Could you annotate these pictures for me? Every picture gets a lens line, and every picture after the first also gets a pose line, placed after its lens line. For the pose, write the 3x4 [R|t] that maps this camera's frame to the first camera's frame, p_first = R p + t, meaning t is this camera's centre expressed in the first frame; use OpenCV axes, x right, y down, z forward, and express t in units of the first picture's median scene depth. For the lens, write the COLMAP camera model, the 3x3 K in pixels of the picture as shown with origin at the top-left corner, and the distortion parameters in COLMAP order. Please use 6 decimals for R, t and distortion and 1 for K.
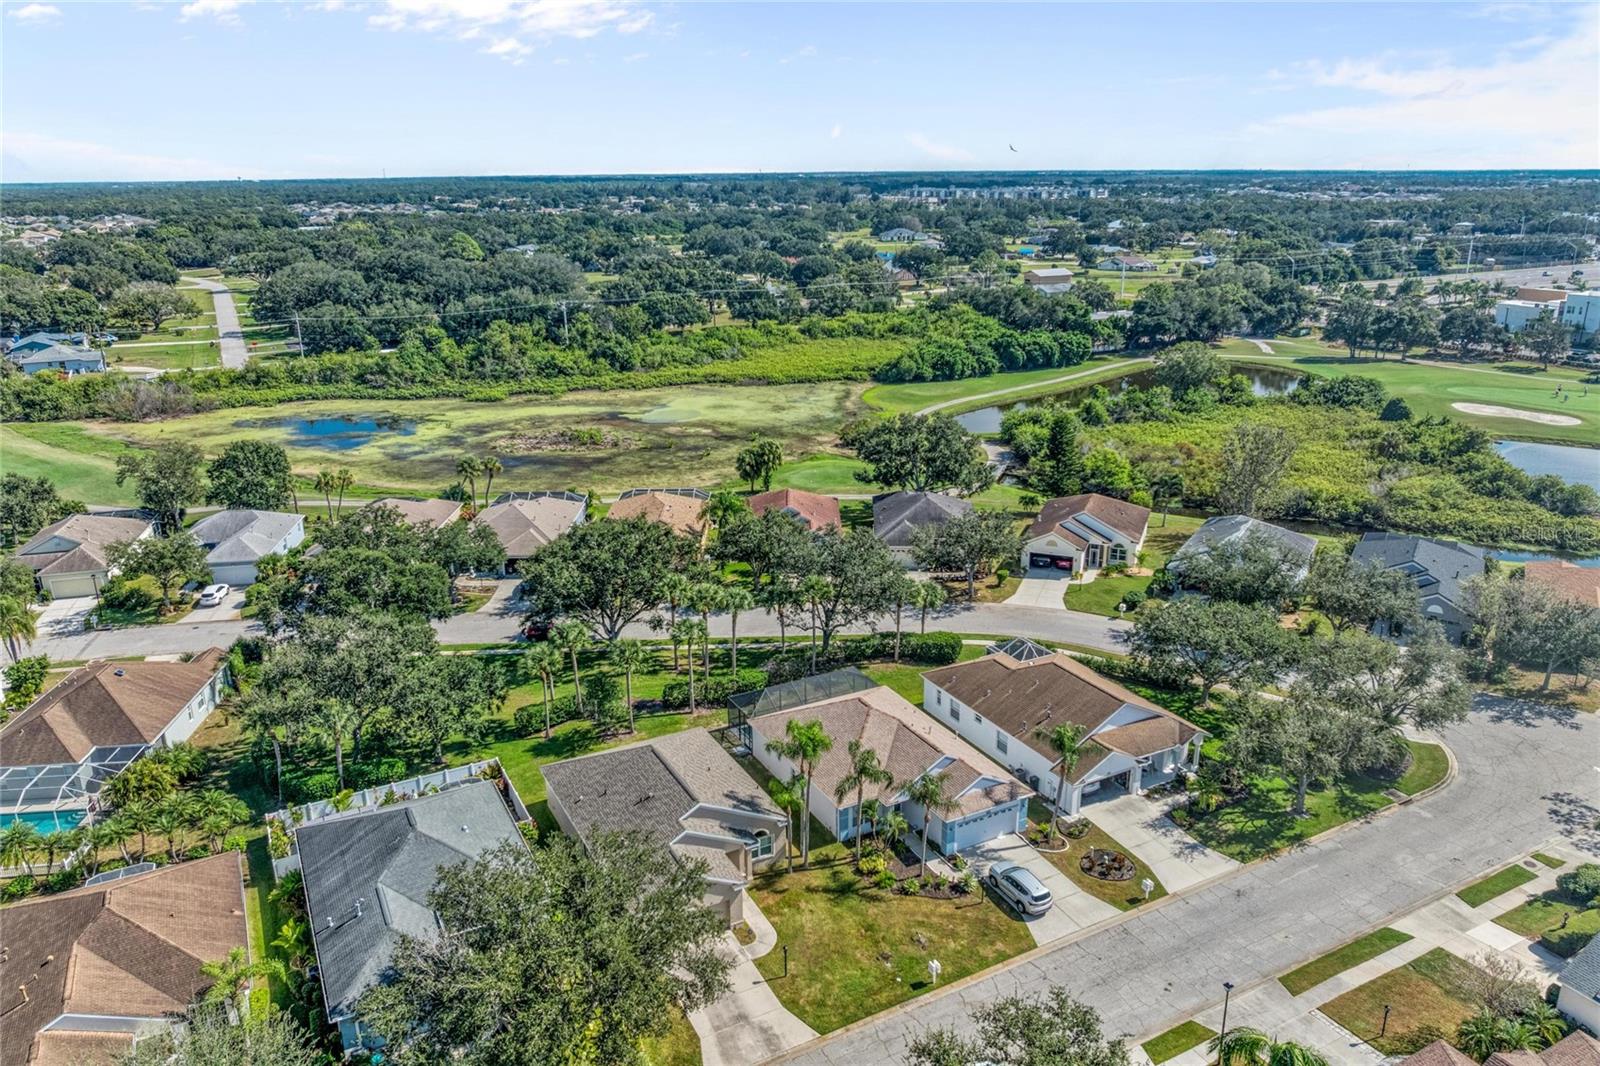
lens RADIAL K [[1098.2, 0, 800.1], [0, 1098.2, 532.0], [0, 0, 1]] dist [-0.005665, -0.000951]
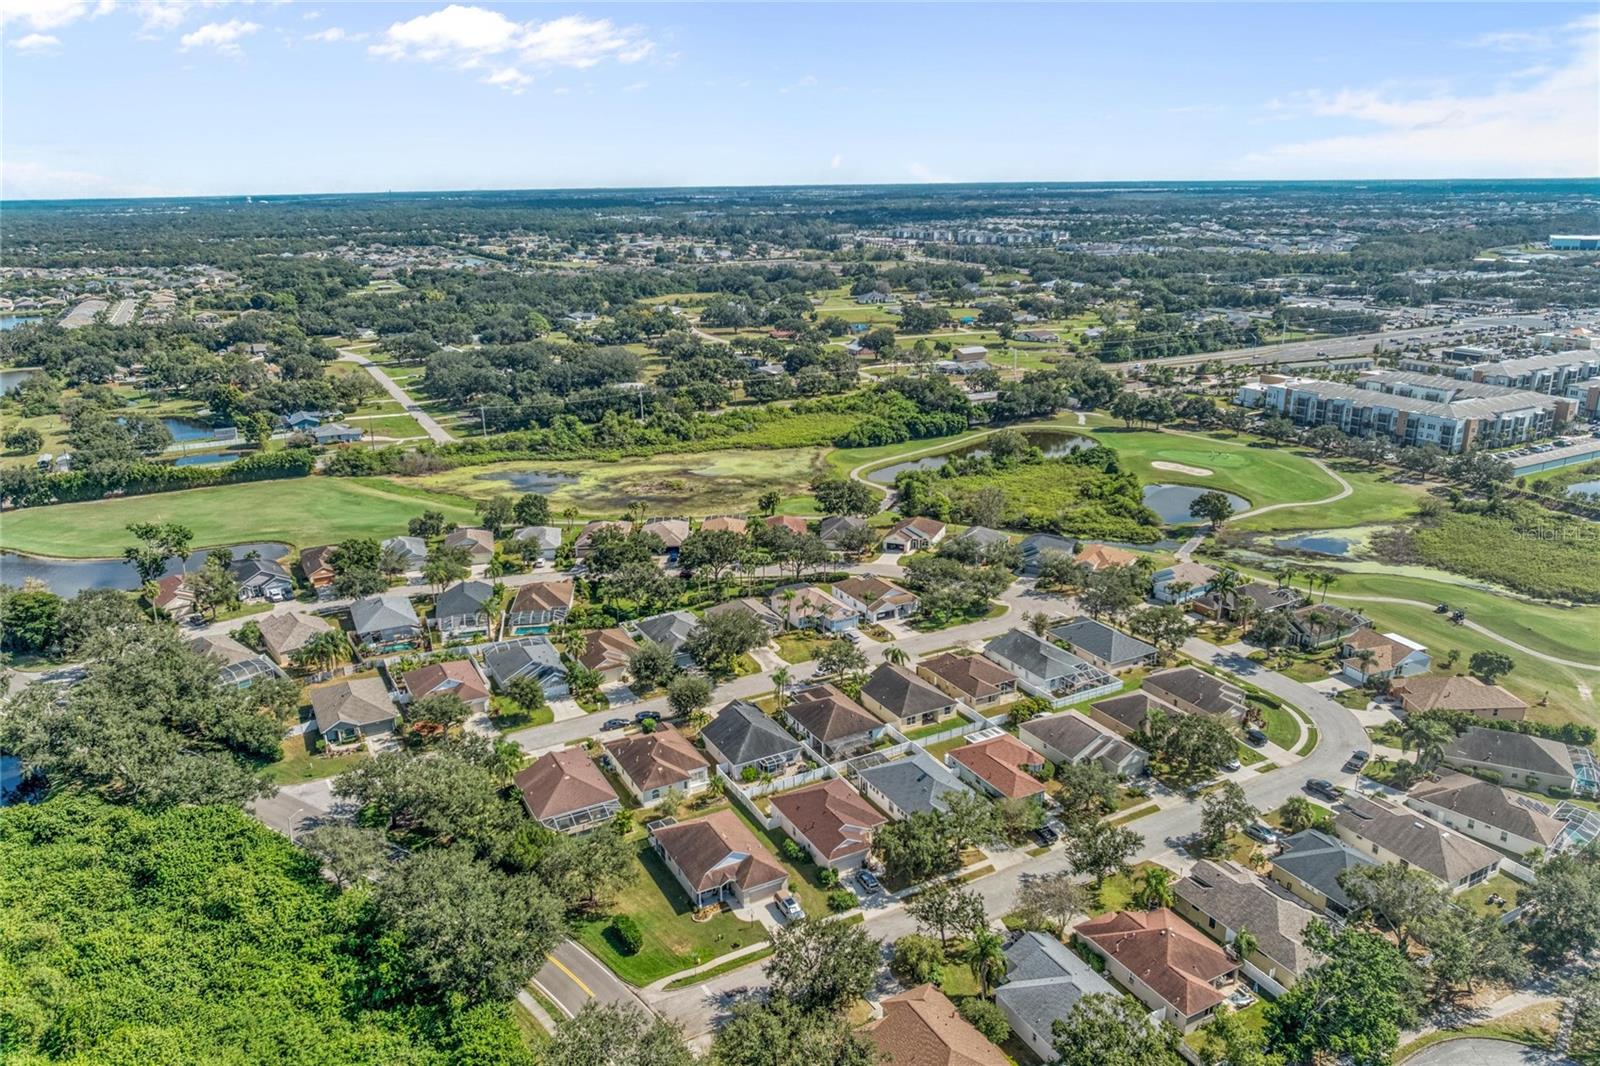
lens RADIAL K [[1098.2, 0, 800.0], [0, 1098.2, 533.5], [0, 0, 1]] dist [-0.005665, -0.000951]
pose [[0.999977, -0.006103, 0.002790, 0.015462], [0.006121, 0.999959, -0.006616, 0.011498], [-0.002750, 0.006633, 0.999974, -1.144312]]
